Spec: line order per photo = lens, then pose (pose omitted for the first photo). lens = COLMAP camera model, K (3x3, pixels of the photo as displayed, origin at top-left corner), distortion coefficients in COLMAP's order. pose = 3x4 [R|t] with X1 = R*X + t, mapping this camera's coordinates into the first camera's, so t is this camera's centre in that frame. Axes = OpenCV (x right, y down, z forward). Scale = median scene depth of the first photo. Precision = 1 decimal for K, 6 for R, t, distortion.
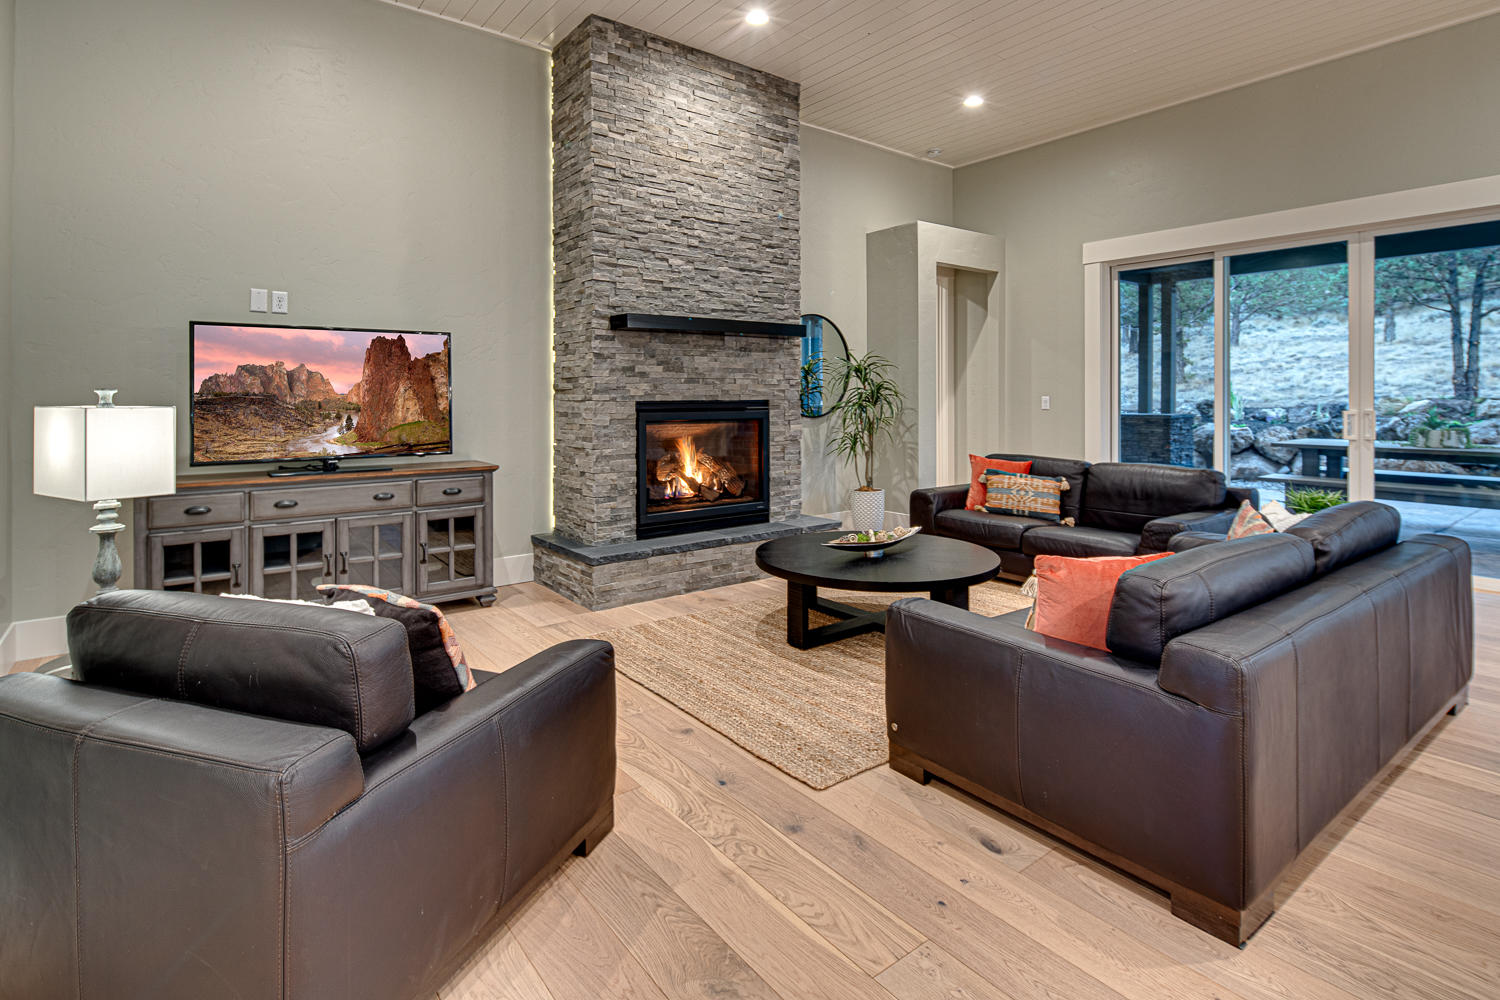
lens RADIAL K [[738.2, 0, 729.4], [0, 738.2, 395.7], [0, 0, 1]] dist [0.005357, -0.006730]
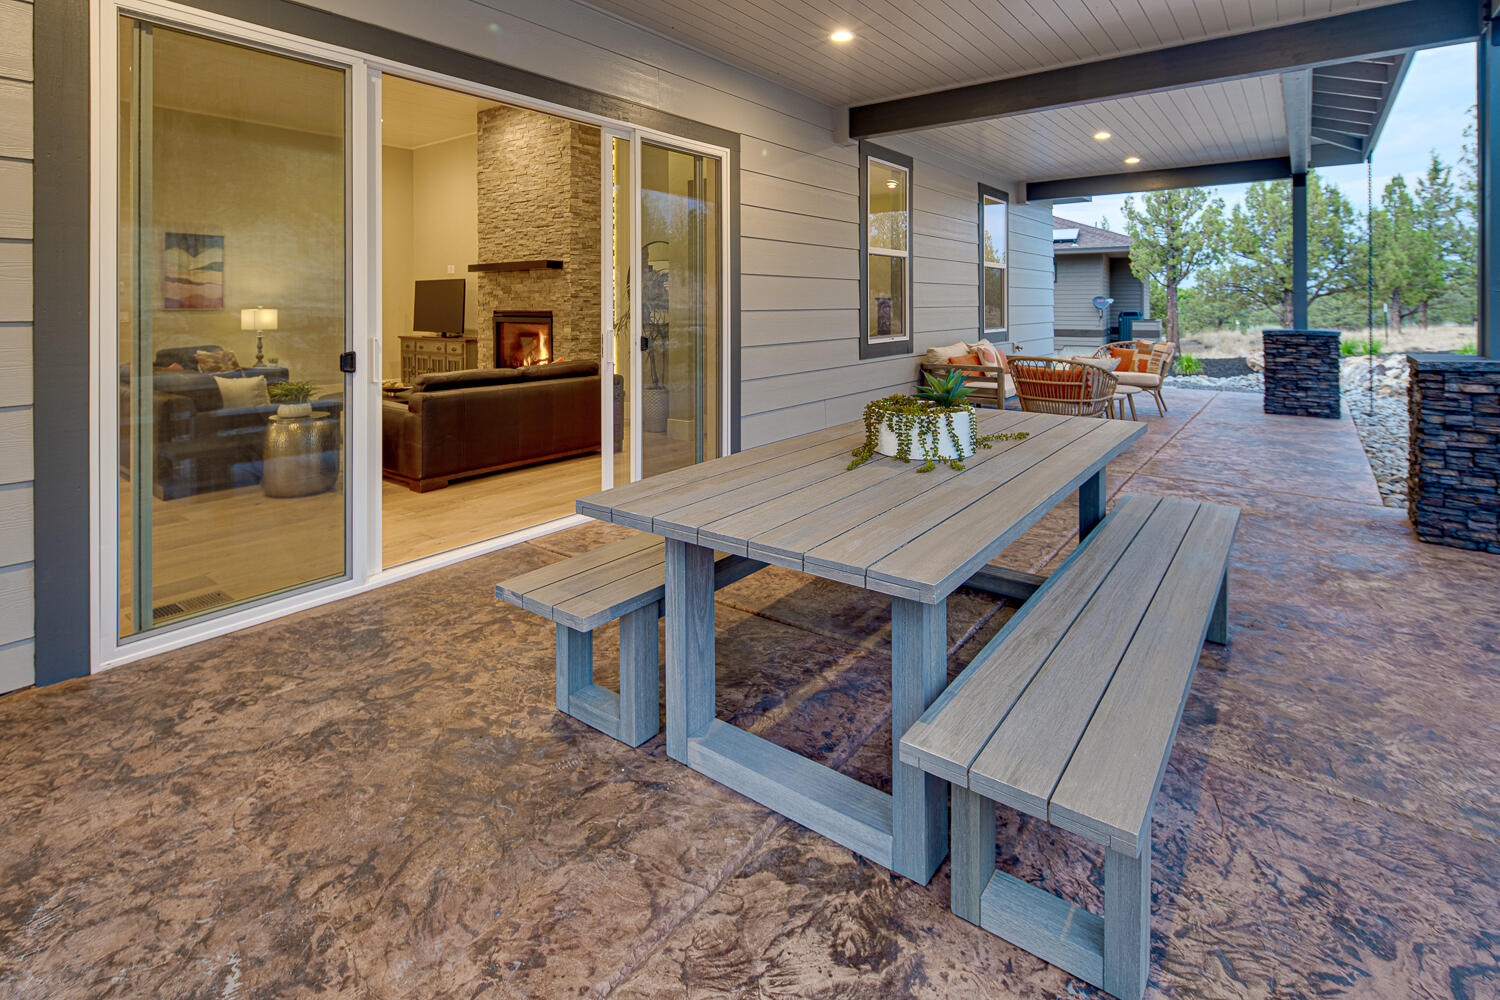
lens RADIAL K [[738.2, 0, 743.7], [0, 738.2, 302.5], [0, 0, 1]] dist [0.005357, -0.006730]
pose [[0.278109, 0.001646, -0.960548, 1.706607], [0.000548, 0.999998, 0.001872, -0.014510], [0.960549, -0.001047, 0.278108, 1.022898]]
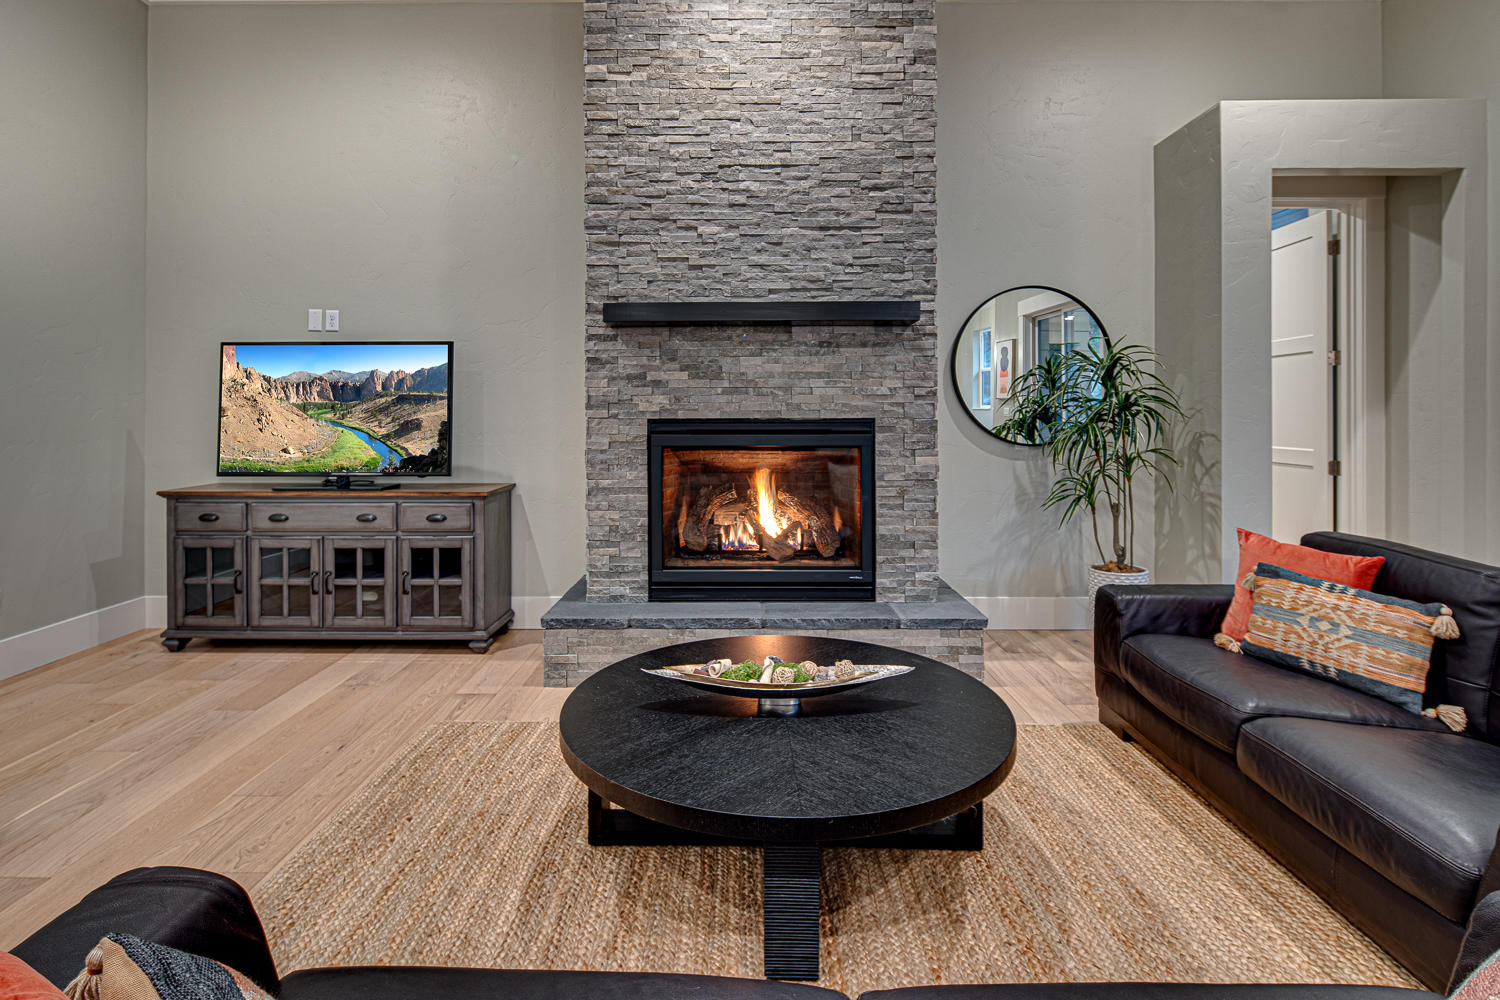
lens RADIAL K [[738.2, 0, 739.2], [0, 738.2, 409.3], [0, 0, 1]] dist [0.005357, -0.006730]
pose [[0.799581, -0.000713, -0.600557, 0.382170], [-0.001028, 0.999996, -0.002555, -0.000531], [0.600557, 0.002661, 0.799578, 0.420361]]
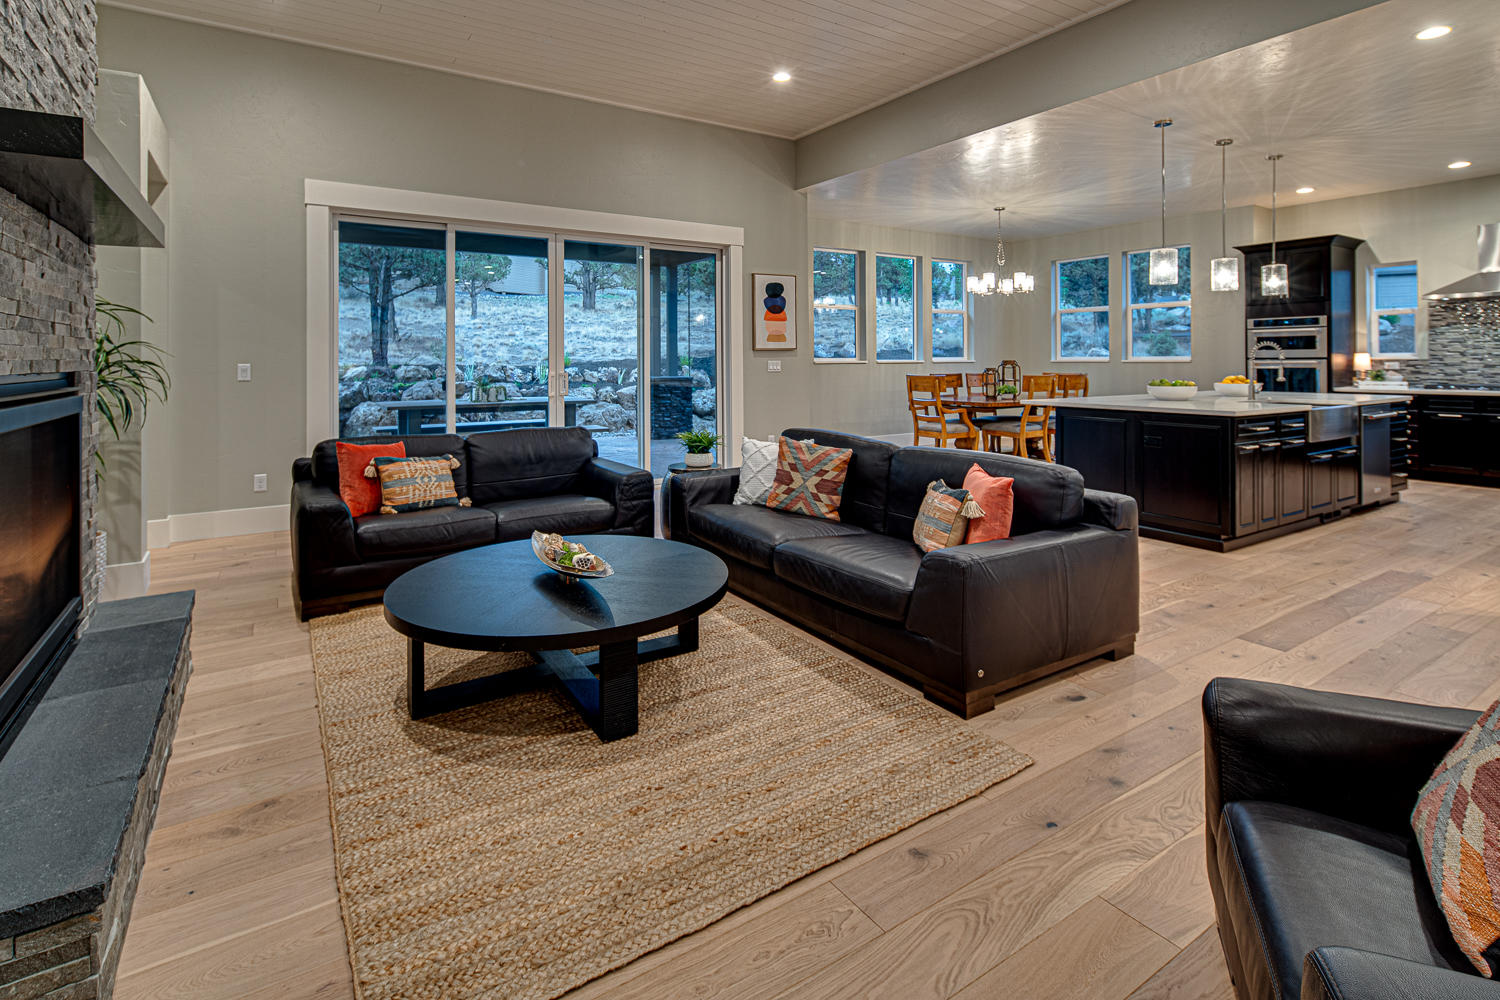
lens RADIAL K [[738.2, 0, 730.6], [0, 738.2, 359.3], [0, 0, 1]] dist [0.005357, -0.006730]
pose [[0.075975, 0.003108, 0.997105, -0.399841], [0.005782, 0.999977, -0.003557, 0.002238], [-0.997093, 0.006035, 0.075955, 0.599374]]
